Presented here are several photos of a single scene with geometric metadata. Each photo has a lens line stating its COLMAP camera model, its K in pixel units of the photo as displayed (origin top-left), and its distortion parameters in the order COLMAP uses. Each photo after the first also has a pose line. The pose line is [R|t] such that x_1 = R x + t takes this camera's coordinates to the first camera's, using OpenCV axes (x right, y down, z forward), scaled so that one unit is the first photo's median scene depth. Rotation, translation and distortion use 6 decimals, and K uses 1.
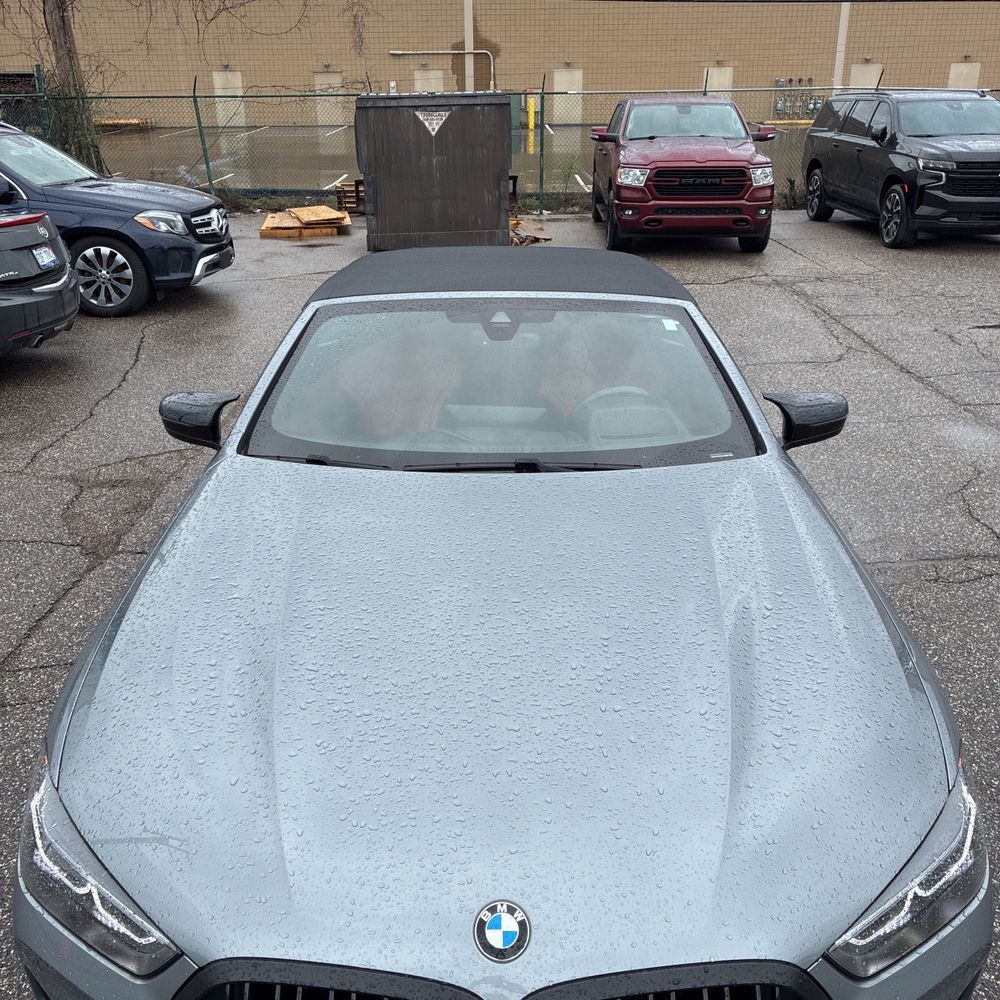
lens RADIAL K [[1003.0, 0, 484.2], [0, 1003.0, 479.2], [0, 0, 1]] dist [0.031373, -0.007037]
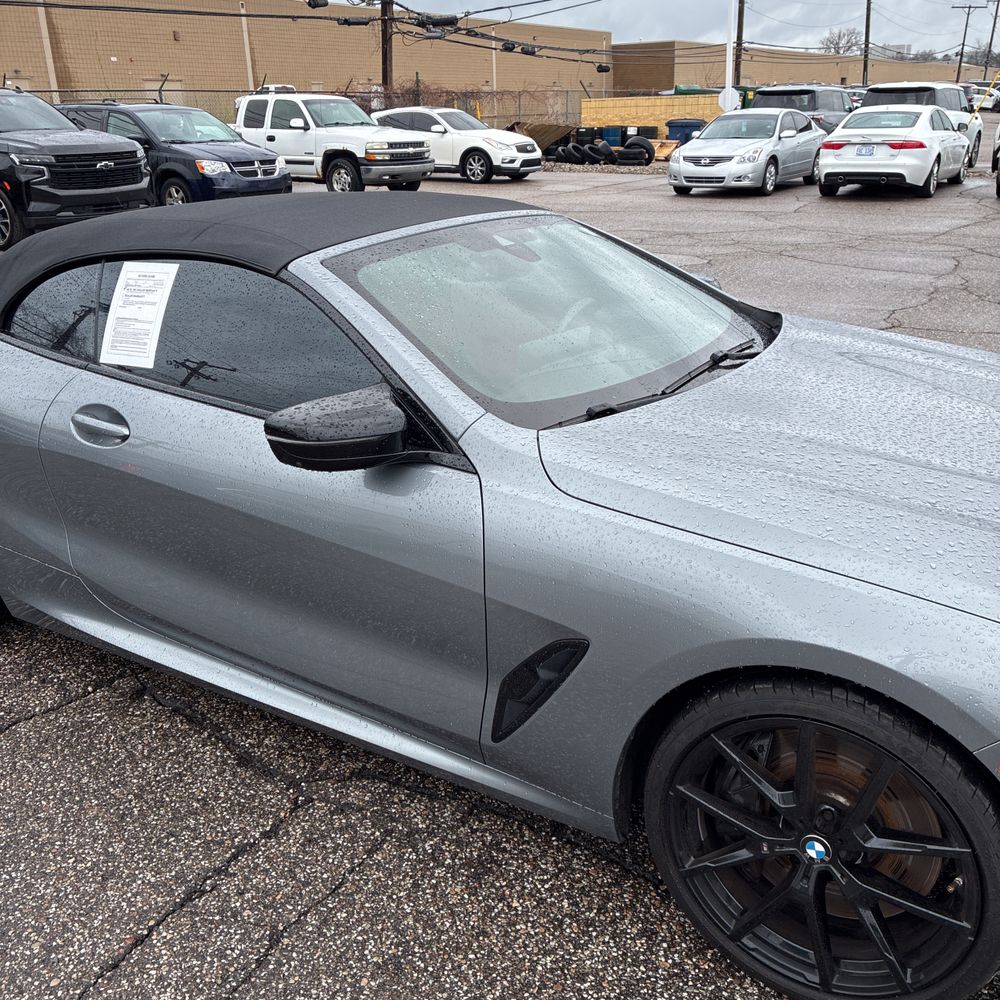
lens RADIAL K [[1006.2, 0, 495.2], [0, 1006.2, 483.0], [0, 0, 1]] dist [0.014337, 0.028710]
pose [[0.527424, -0.297053, 0.795979, -0.186623], [0.309561, 0.939672, 0.145559, -0.023374], [-0.791199, 0.169633, 0.587562, 0.131112]]
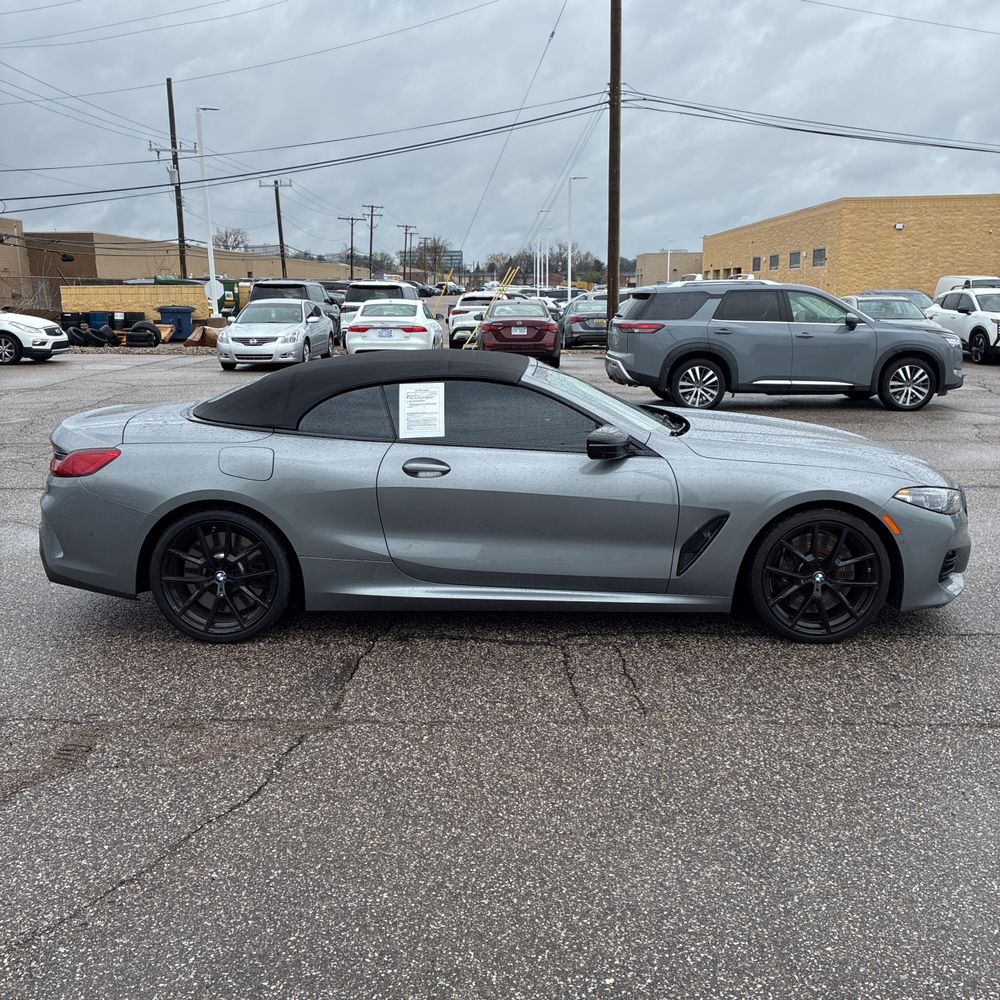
lens RADIAL K [[995.6, 0, 472.7], [0, 995.6, 495.6], [0, 0, 1]] dist [0.182173, -0.612288]
pose [[0.013222, -0.191380, 0.981427, -0.426176], [0.350926, 0.919969, 0.174668, -0.077803], [-0.936310, 0.342099, 0.079324, 0.267686]]
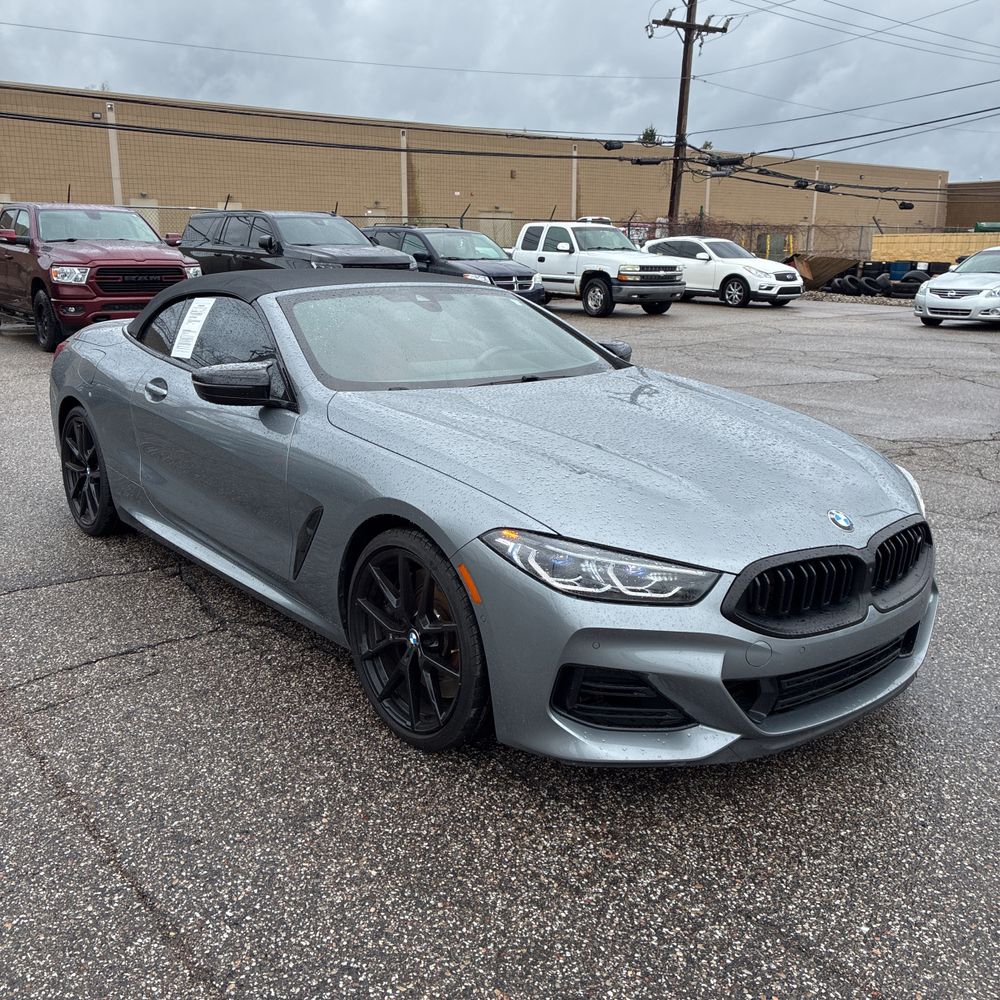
lens RADIAL K [[1003.0, 0, 484.2], [0, 1003.0, 479.2], [0, 0, 1]] dist [0.031373, -0.007037]
pose [[0.771043, -0.130838, 0.623197, -0.192636], [0.207160, 0.976967, -0.051194, 0.039041], [-0.602144, 0.168574, 0.780388, -0.010352]]
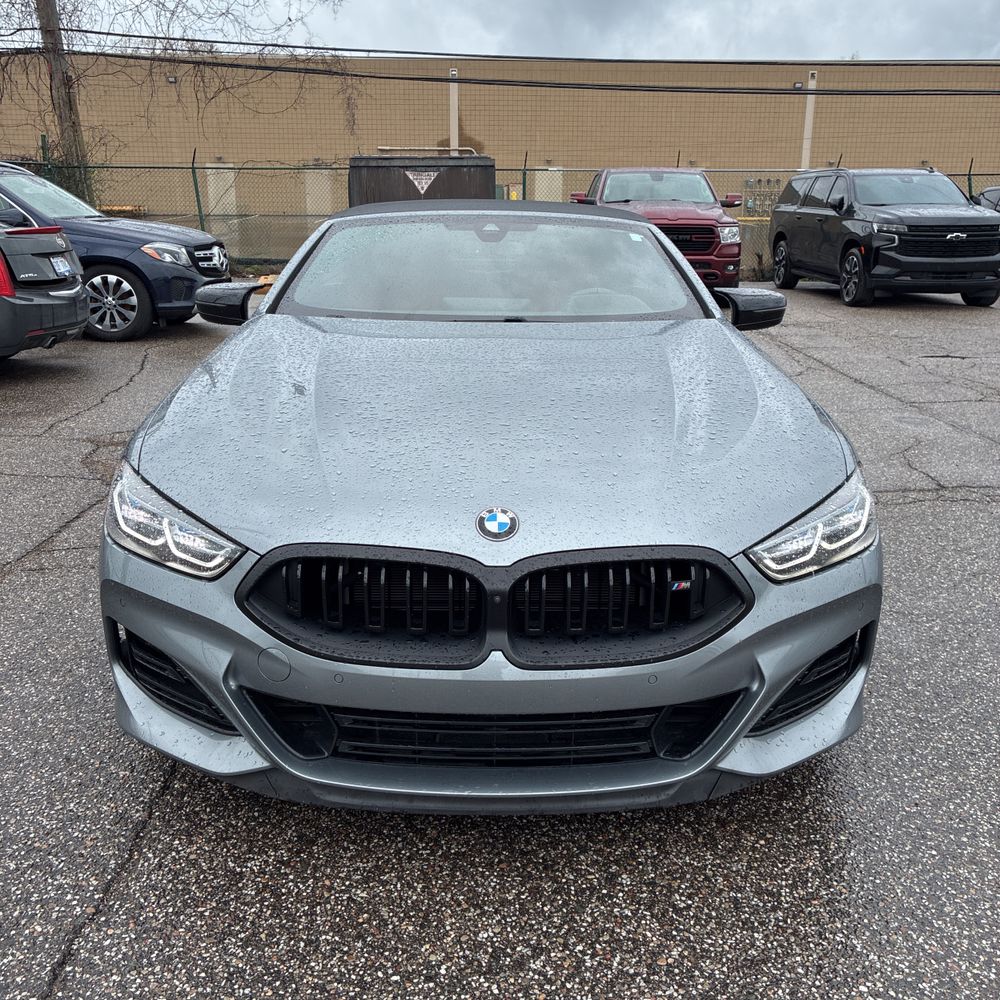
lens RADIAL K [[1006.2, 0, 495.2], [0, 1006.2, 483.0], [0, 0, 1]] dist [0.014337, 0.028710]
pose [[0.999526, 0.007958, 0.029729, -0.002819], [-0.005217, 0.995821, -0.091173, 0.060340], [-0.030330, 0.090975, 0.995391, -0.034798]]
